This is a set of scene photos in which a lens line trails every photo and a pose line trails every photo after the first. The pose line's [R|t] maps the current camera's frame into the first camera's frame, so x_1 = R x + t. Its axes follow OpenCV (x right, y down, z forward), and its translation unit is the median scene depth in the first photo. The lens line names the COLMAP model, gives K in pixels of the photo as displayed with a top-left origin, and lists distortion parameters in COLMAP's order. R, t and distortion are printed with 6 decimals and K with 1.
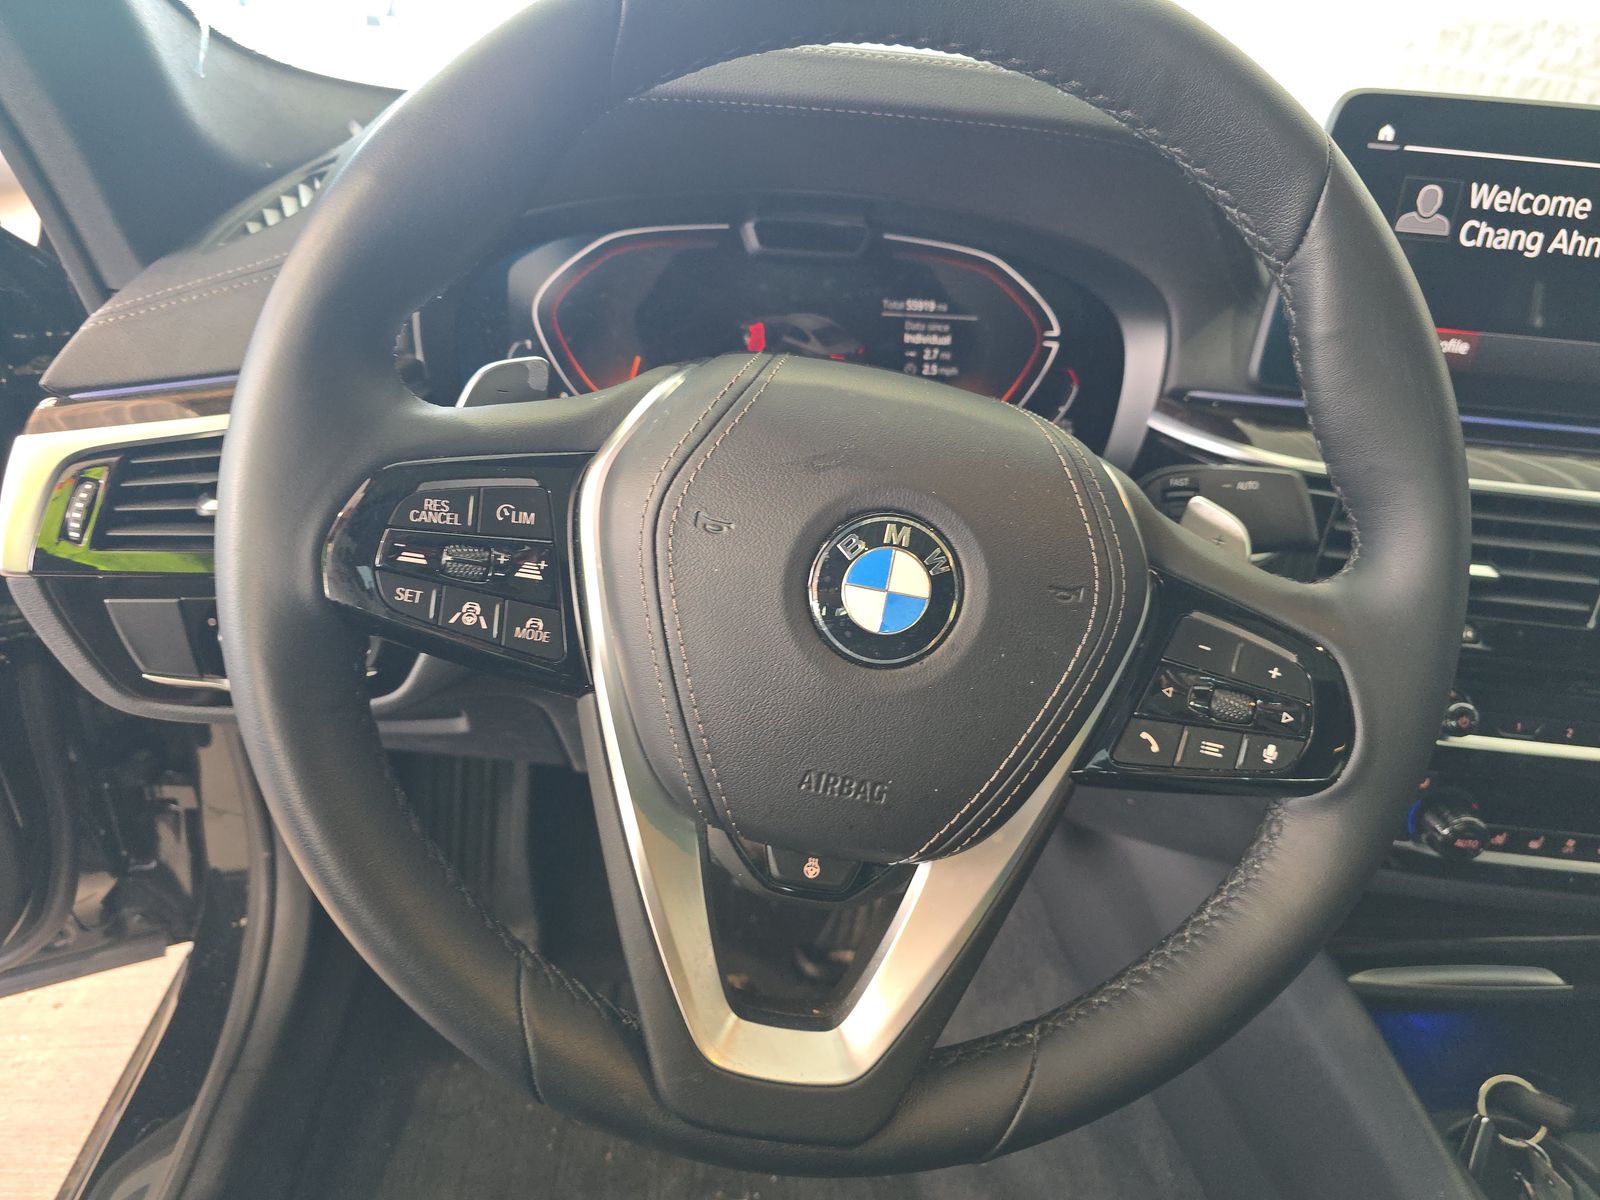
lens RADIAL K [[1068.9, 0, 799.4], [0, 1068.9, 604.9], [0, 0, 1]] dist [0.030726, -0.021939]
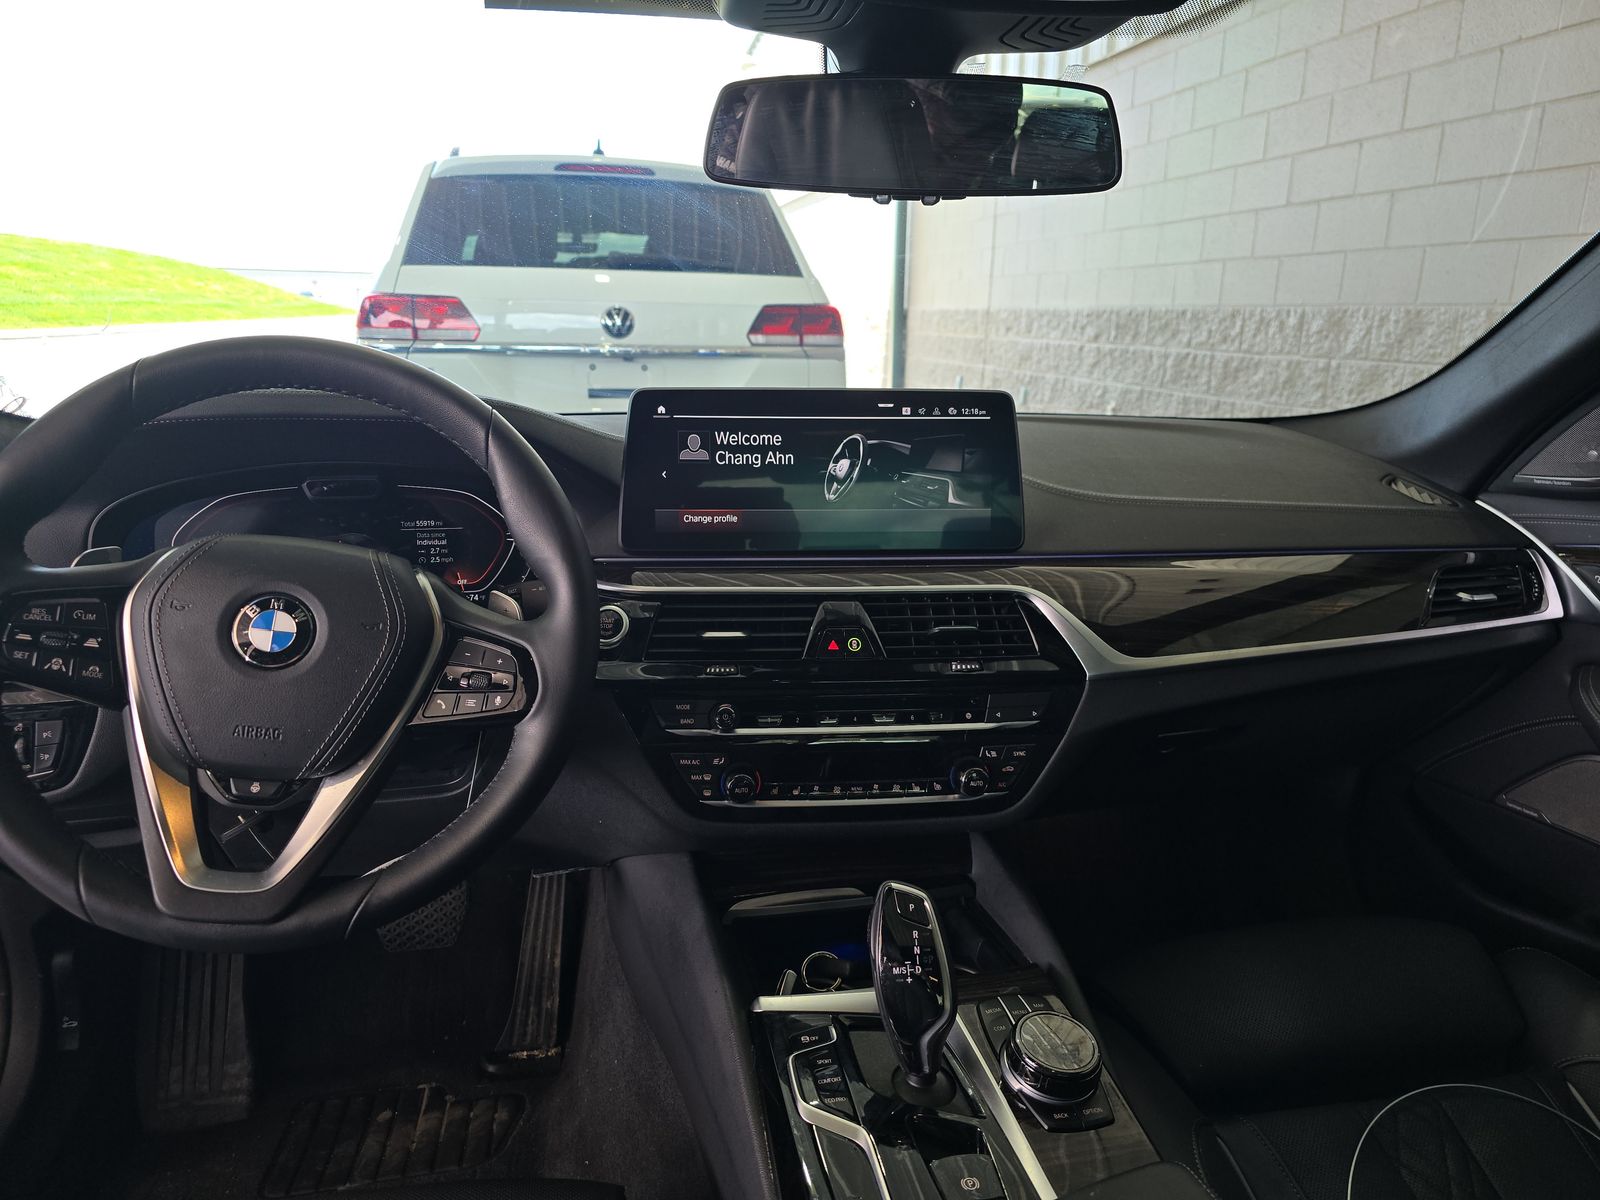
lens RADIAL K [[1068.9, 0, 795.4], [0, 1068.9, 596.4], [0, 0, 1]] dist [0.030726, -0.021939]
pose [[0.988408, -0.096988, 0.116799, 0.516784], [0.124123, 0.959250, -0.253836, 0.352769], [-0.087420, 0.265391, 0.960169, -0.676137]]
